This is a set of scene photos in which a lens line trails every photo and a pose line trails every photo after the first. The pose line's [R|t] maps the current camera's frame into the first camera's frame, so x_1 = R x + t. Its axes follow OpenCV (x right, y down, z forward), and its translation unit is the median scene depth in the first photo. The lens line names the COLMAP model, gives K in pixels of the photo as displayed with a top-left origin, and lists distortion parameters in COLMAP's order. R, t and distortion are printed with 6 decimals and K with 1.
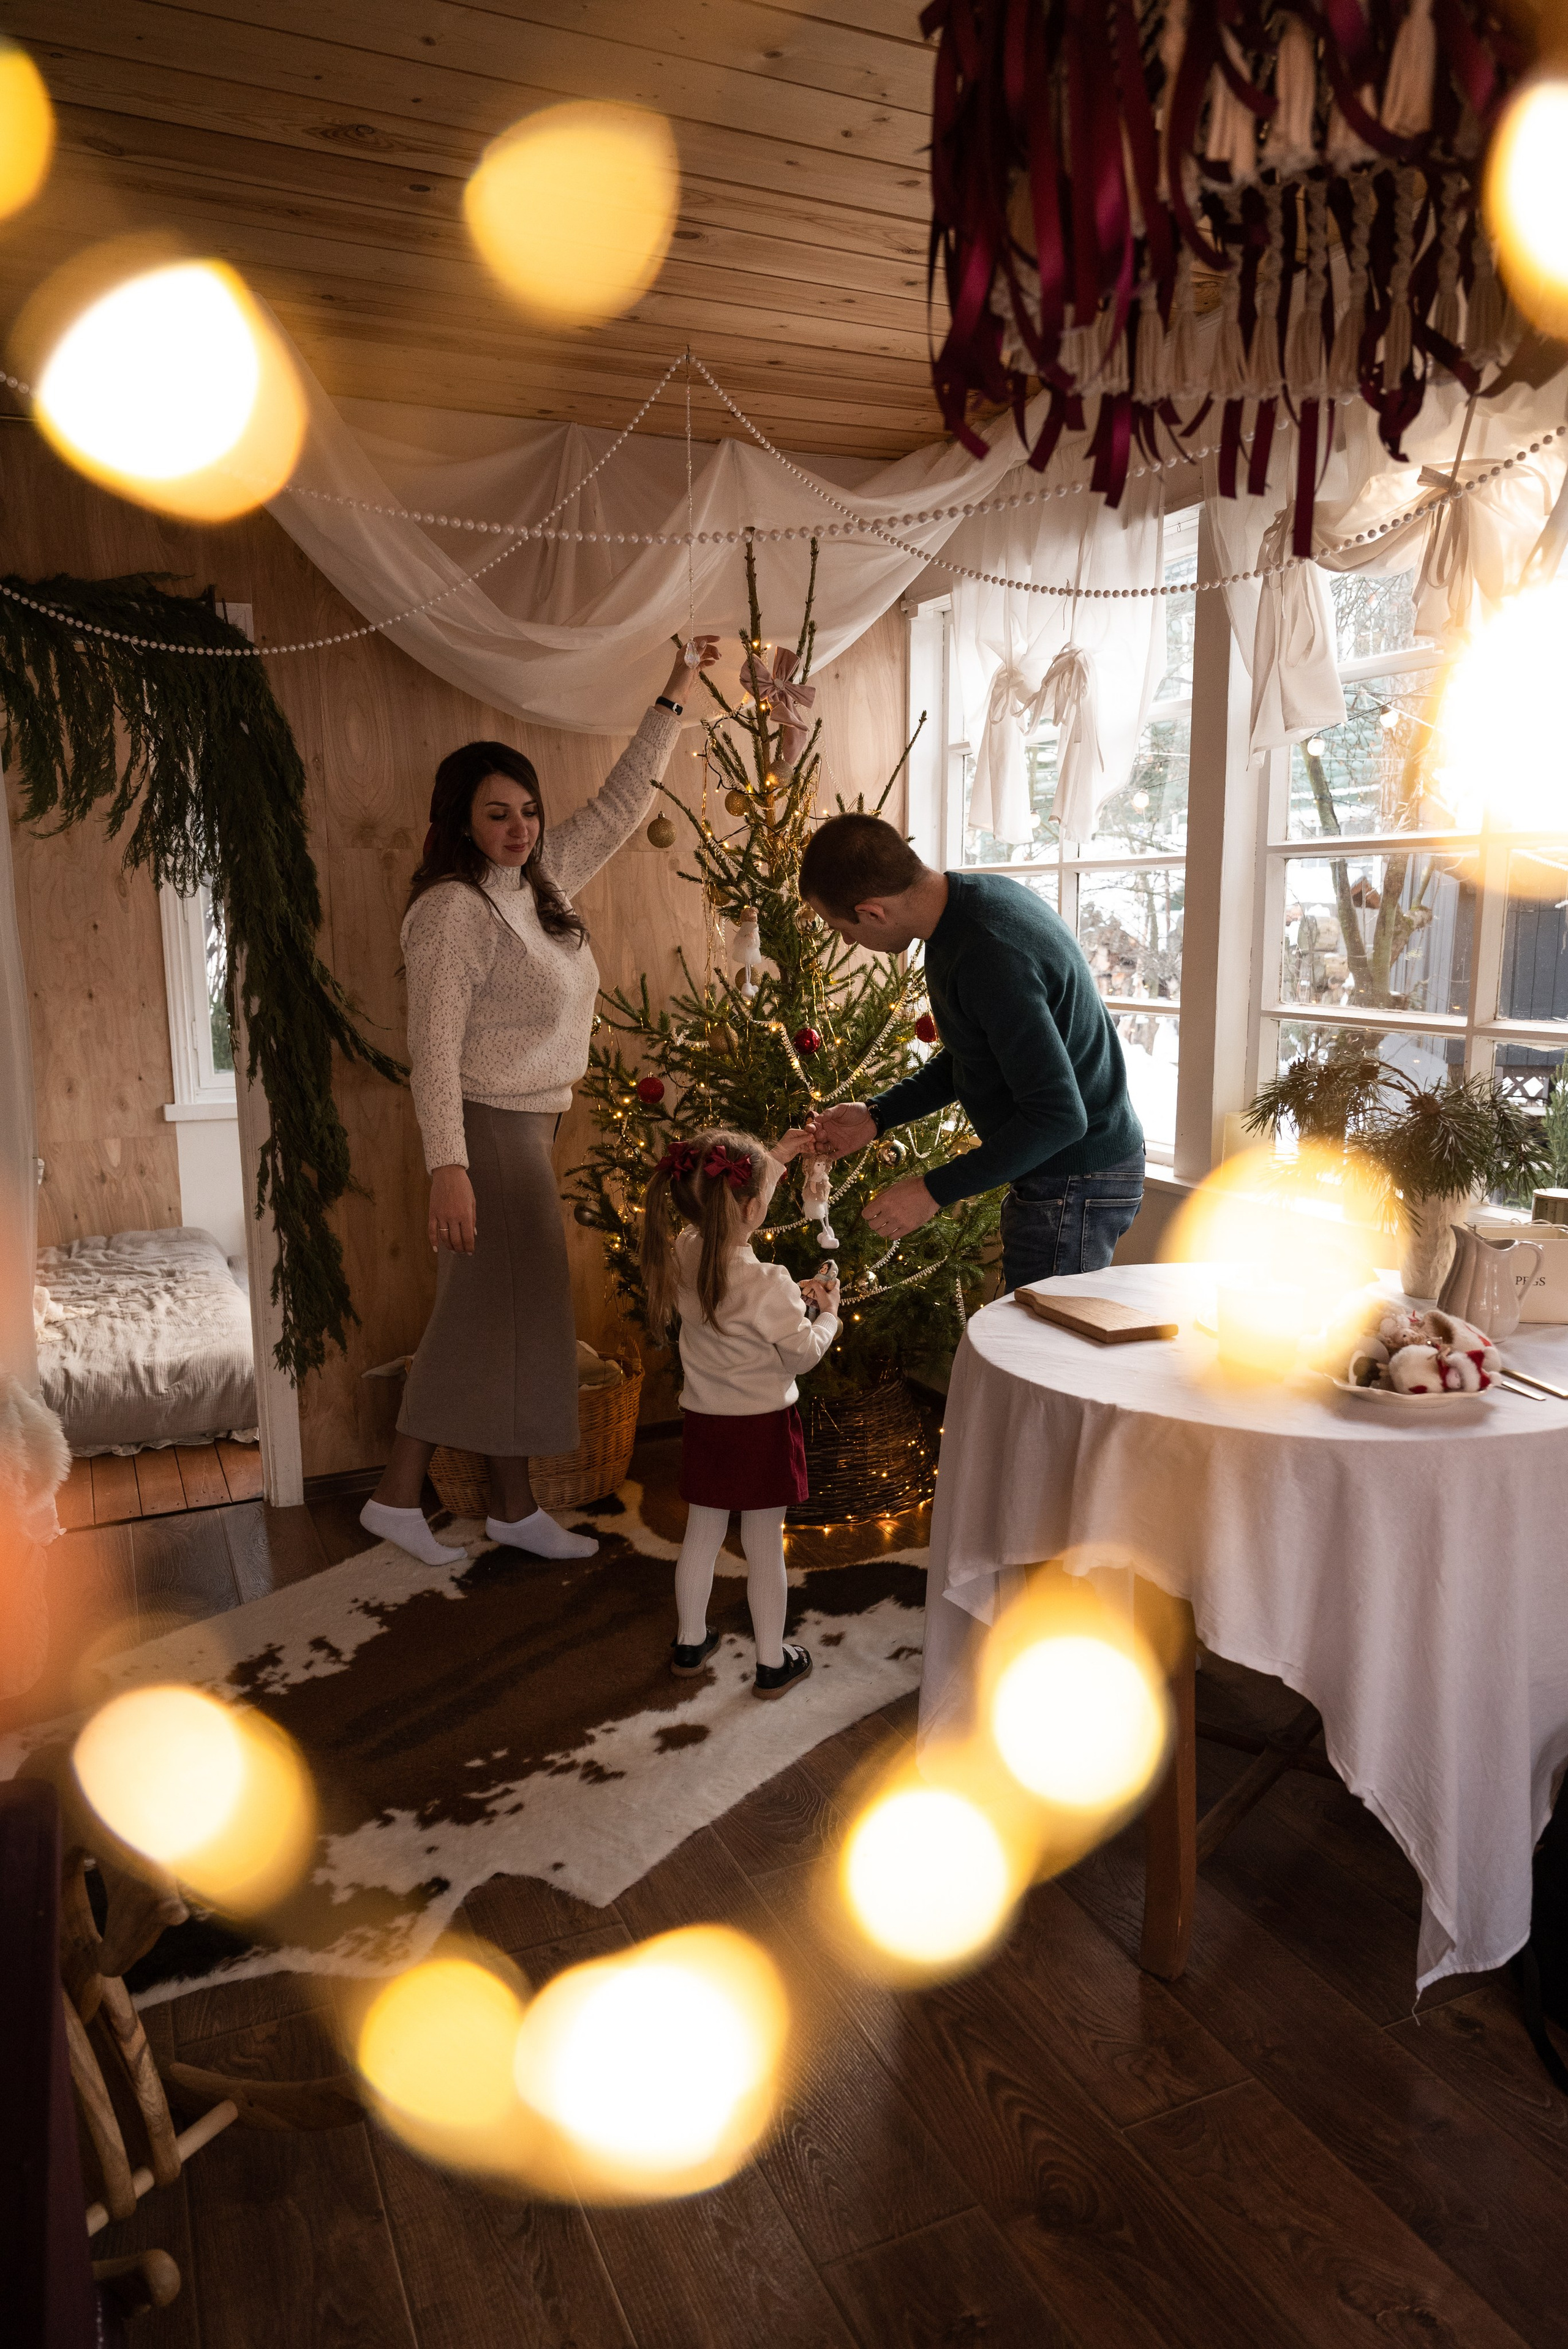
lens RADIAL K [[1591.7, 0, 791.4], [0, 1591.7, 1184.1], [0, 0, 1]] dist [-0.013171, 0.011852]
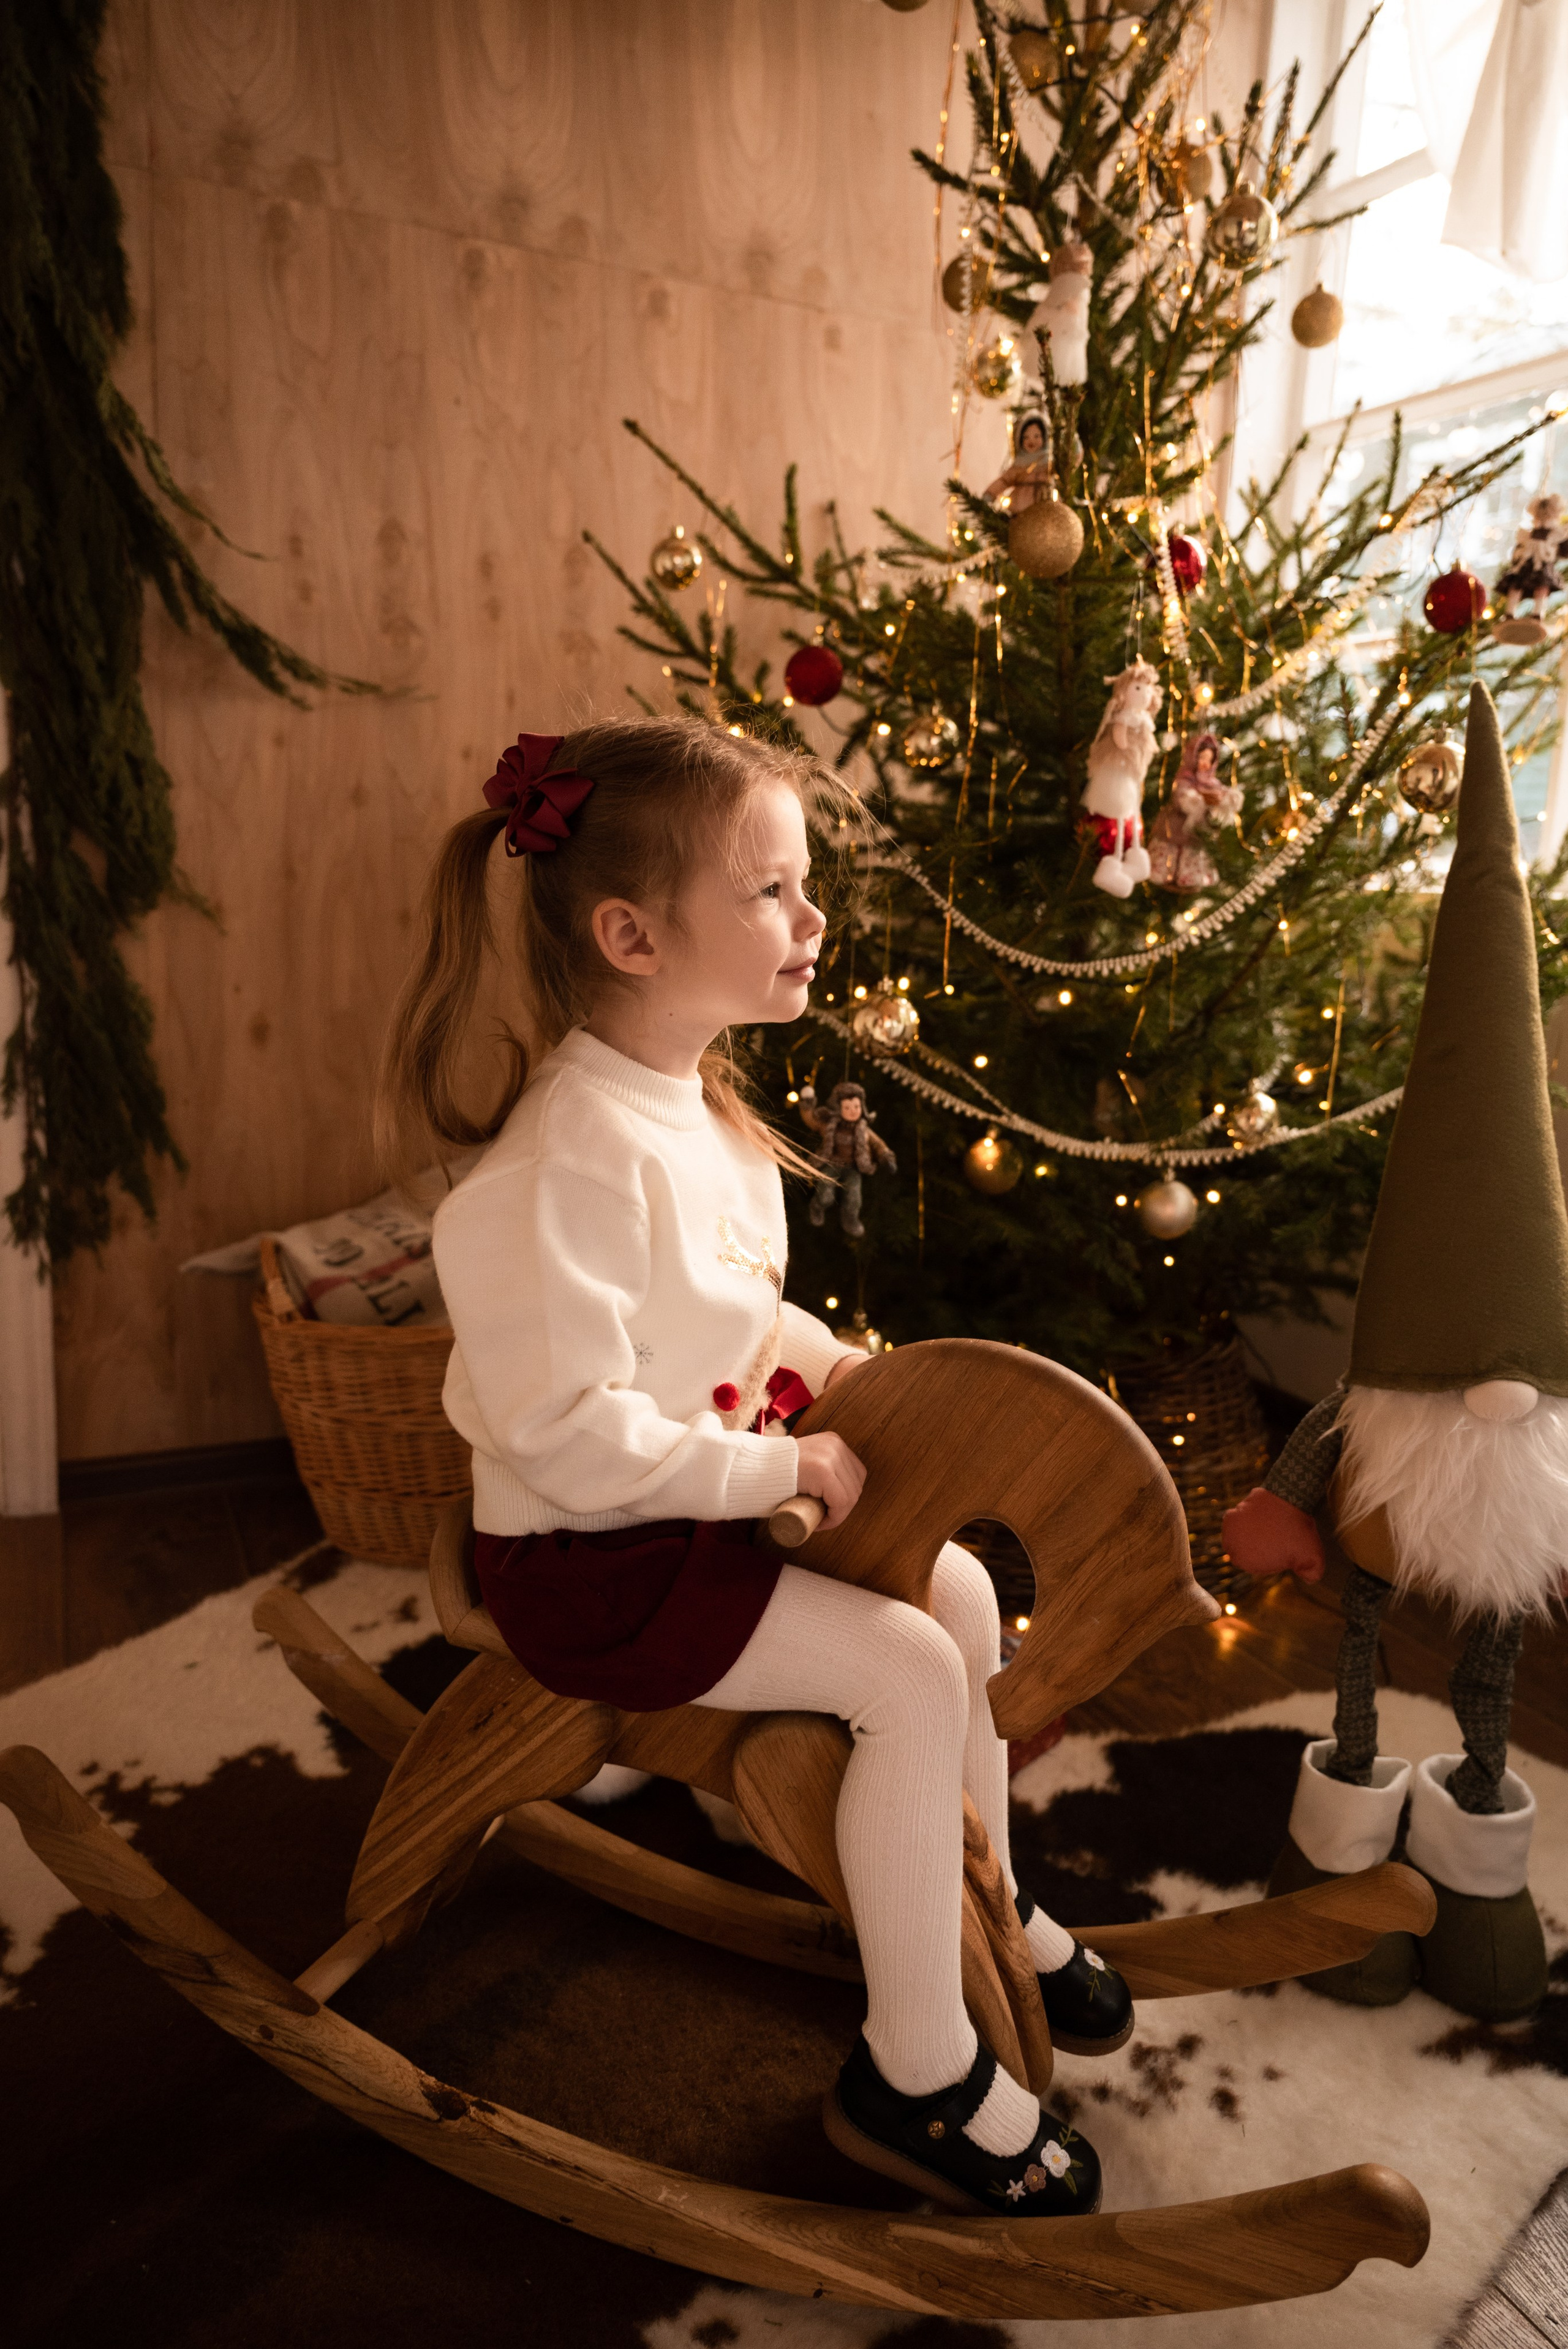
lens RADIAL K [[1690.7, 0, 775.5], [0, 1690.7, 1164.4], [0, 0, 1]] dist [-0.001280, -0.000388]
pose [[0.998514, 0.054408, -0.003101, -0.088016], [-0.054329, 0.998292, 0.021499, 0.071247], [0.004265, -0.021299, 0.999764, 0.503775]]
